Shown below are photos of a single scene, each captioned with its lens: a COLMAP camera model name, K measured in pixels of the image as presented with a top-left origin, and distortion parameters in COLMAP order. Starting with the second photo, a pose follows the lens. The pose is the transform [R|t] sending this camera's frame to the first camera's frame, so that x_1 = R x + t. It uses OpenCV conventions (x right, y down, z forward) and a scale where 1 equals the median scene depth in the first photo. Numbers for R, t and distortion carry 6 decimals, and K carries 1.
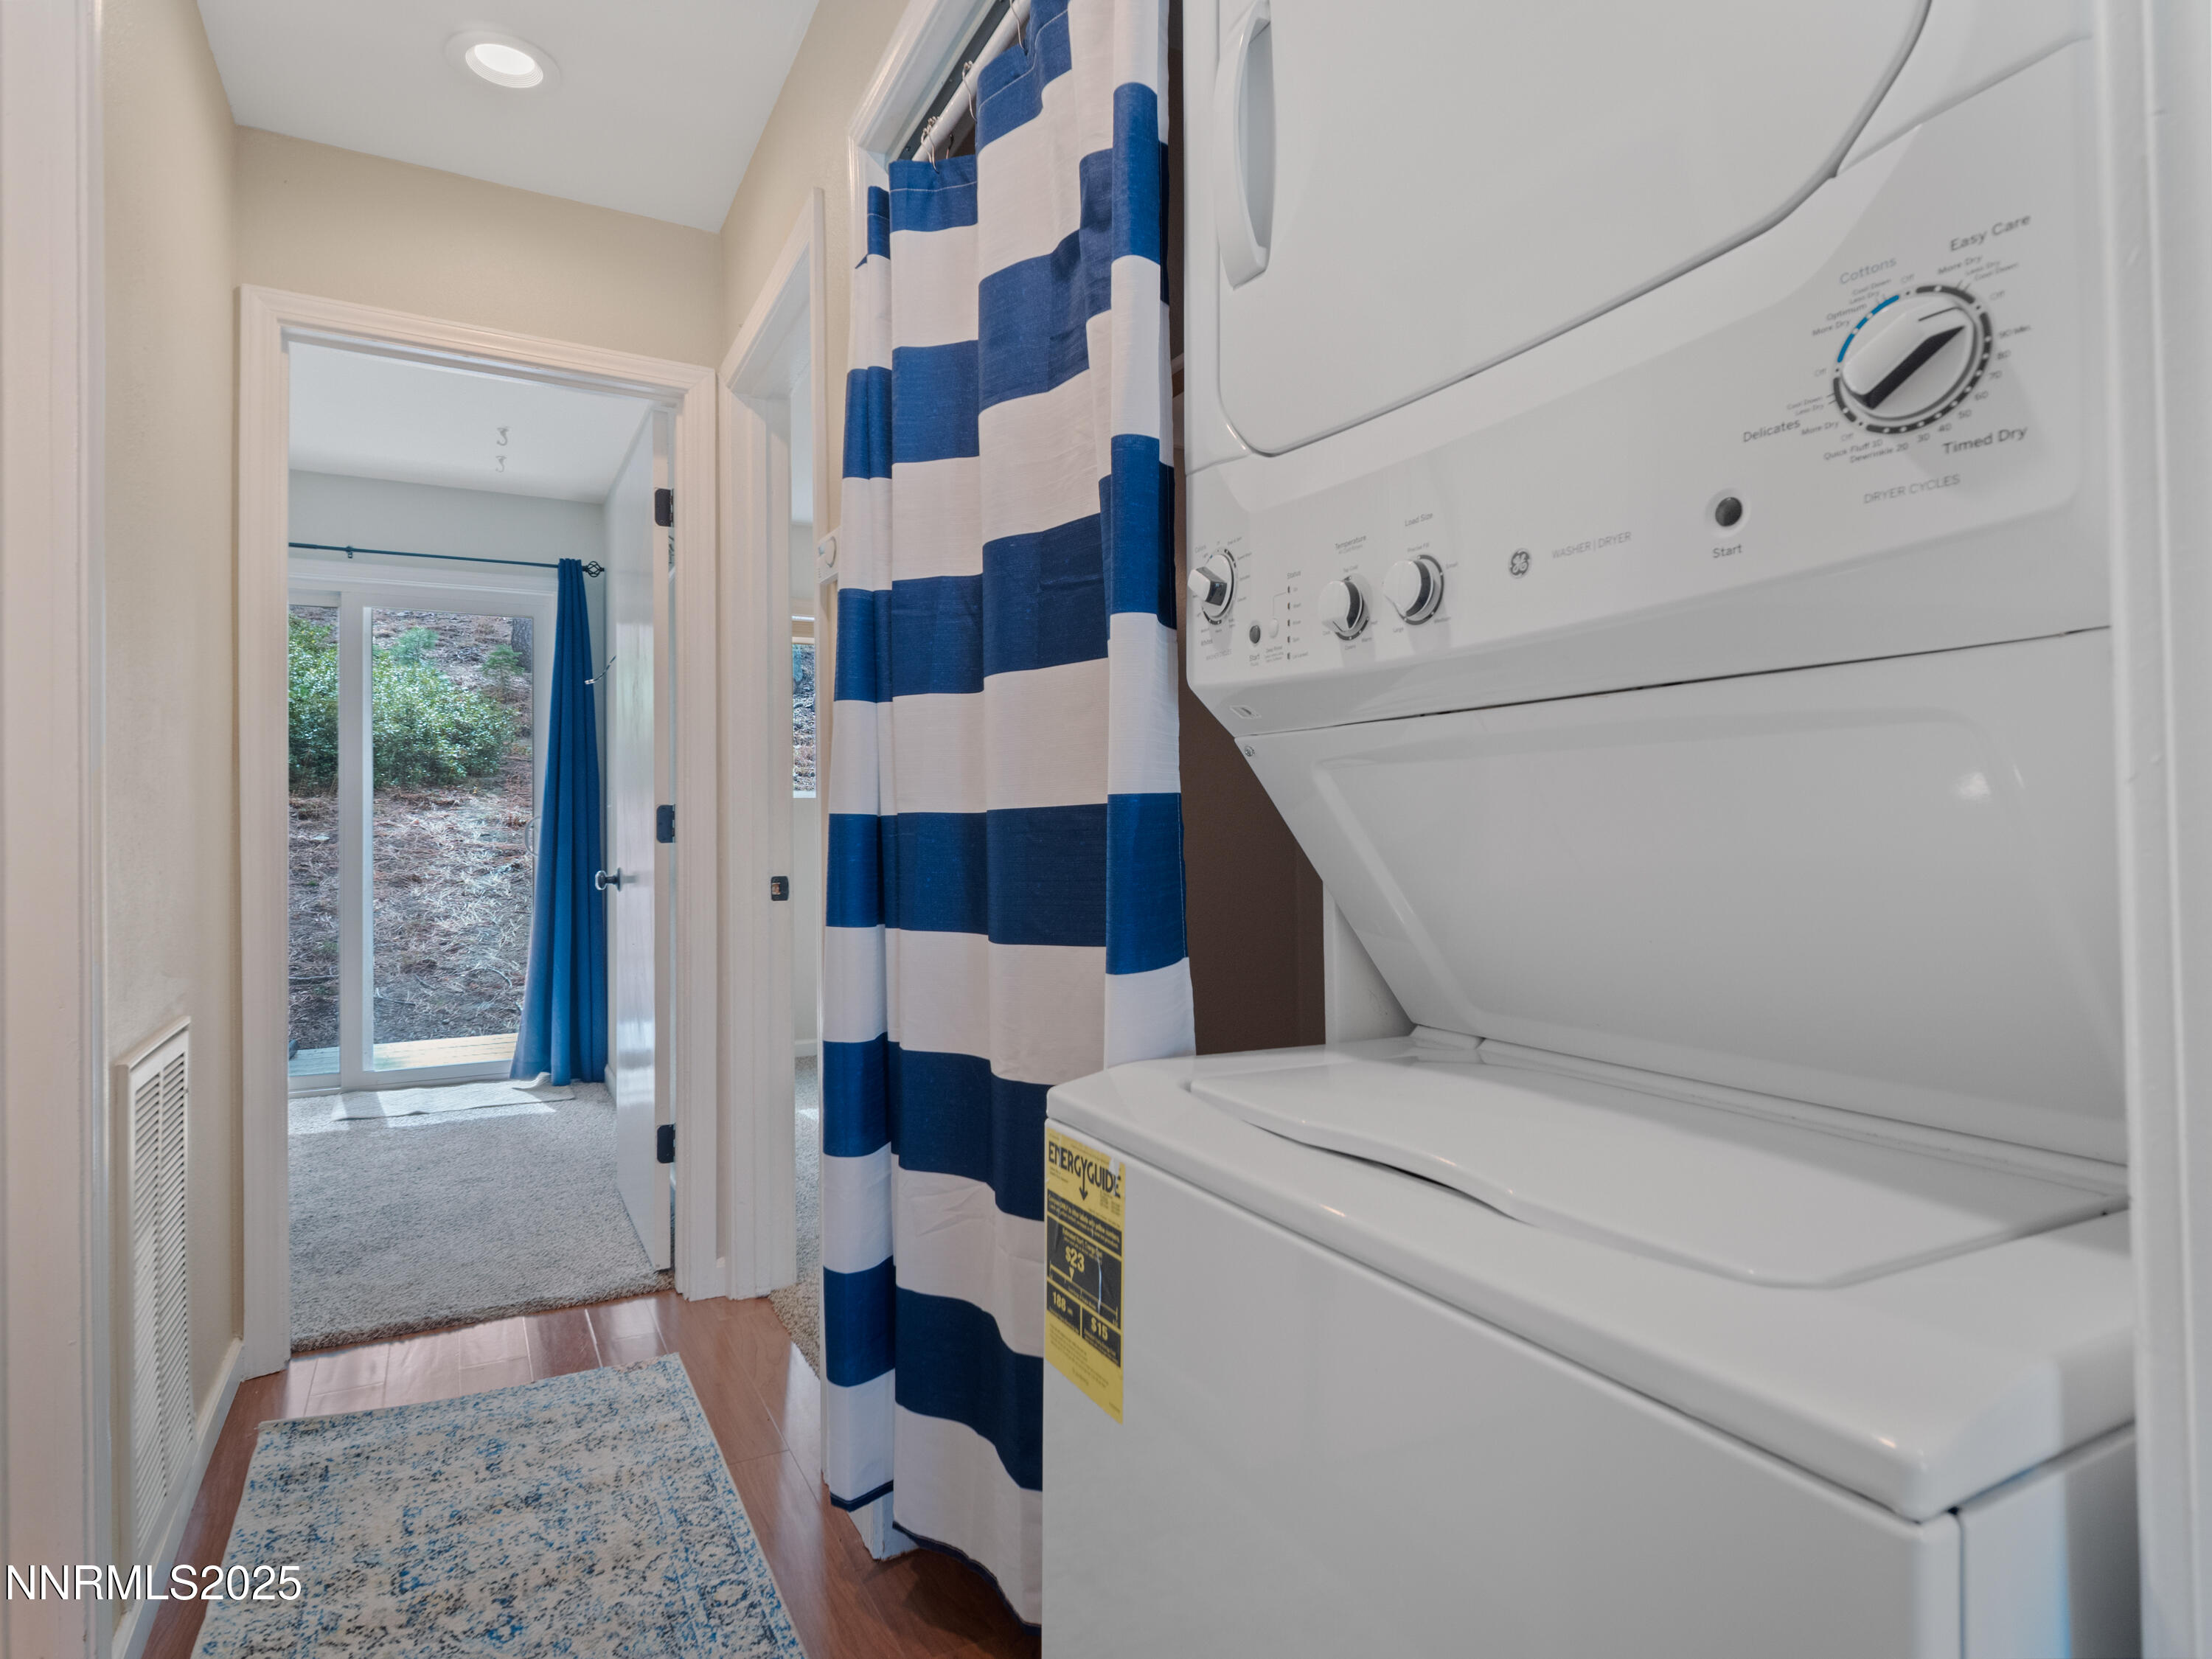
lens RADIAL K [[1208.0, 0, 1098.3], [0, 1208.0, 808.4], [0, 0, 1]] dist [-0.003228, -0.002949]
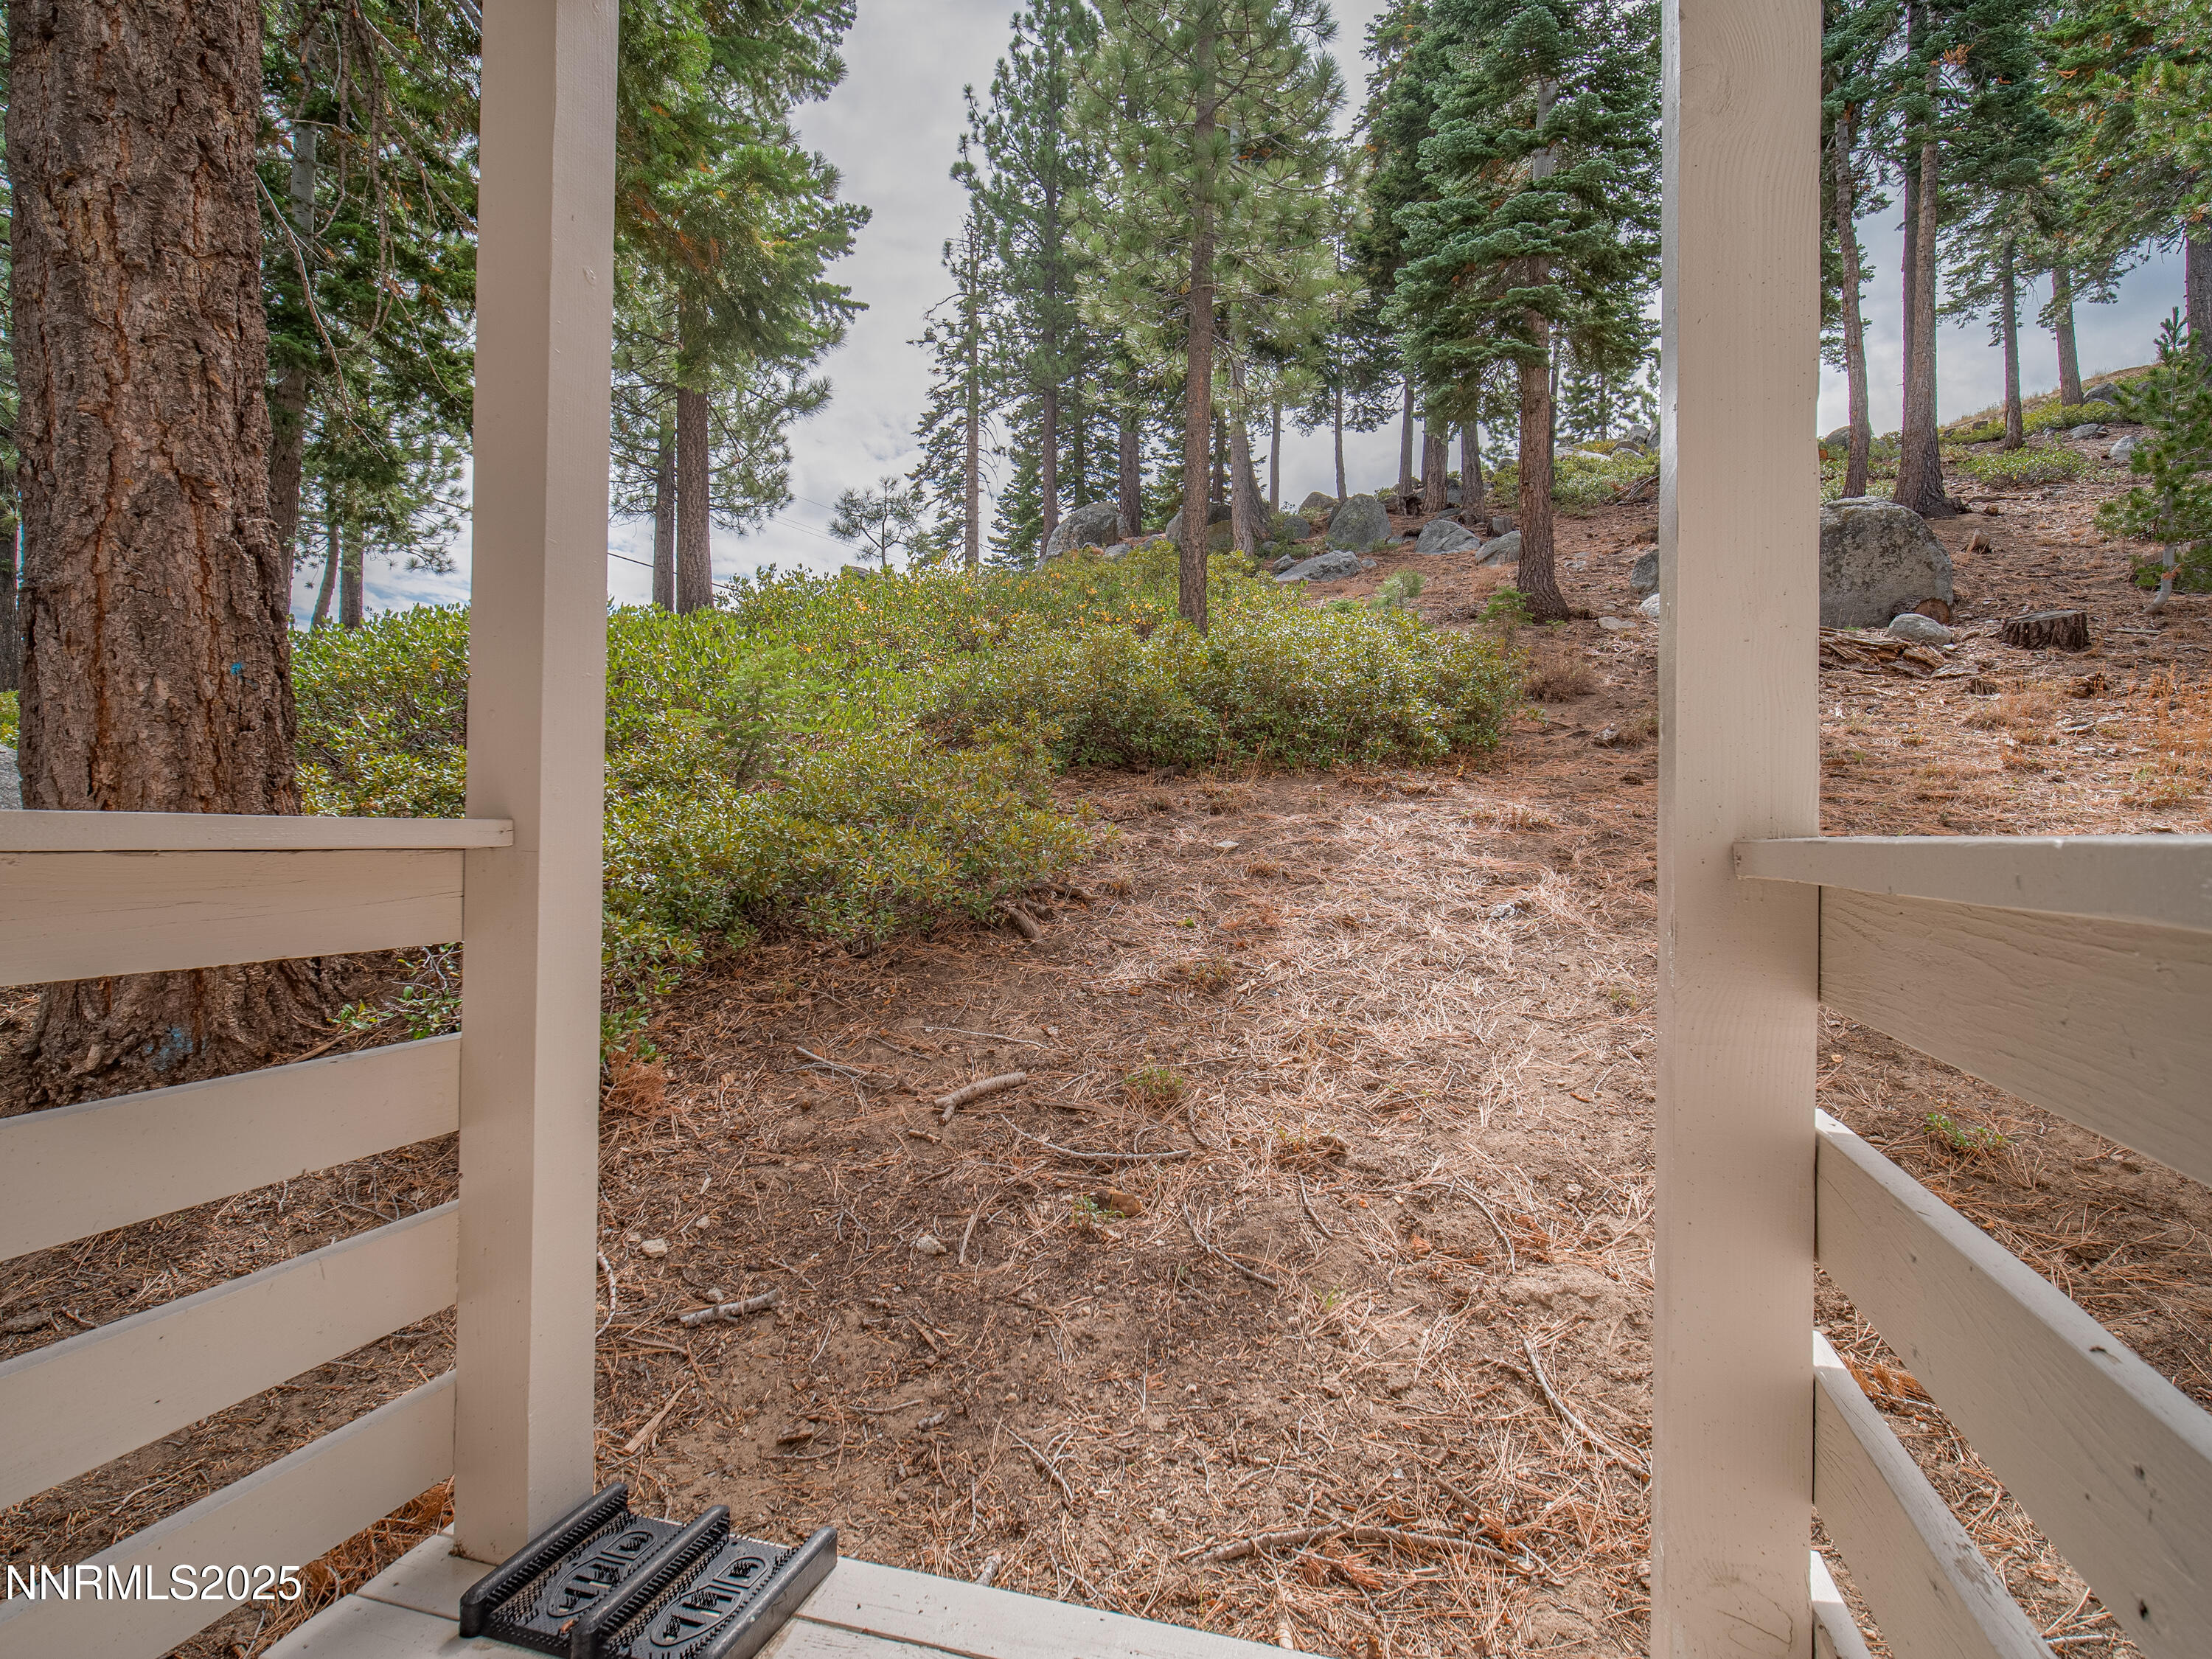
lens RADIAL K [[1208.0, 0, 1098.3], [0, 1208.0, 808.4], [0, 0, 1]] dist [-0.003228, -0.002949]
pose [[0.707152, 0.004150, -0.707049, -0.226468], [-0.005423, 0.999985, 0.000445, 0.005515], [0.707040, 0.003520, 0.707164, 0.465909]]
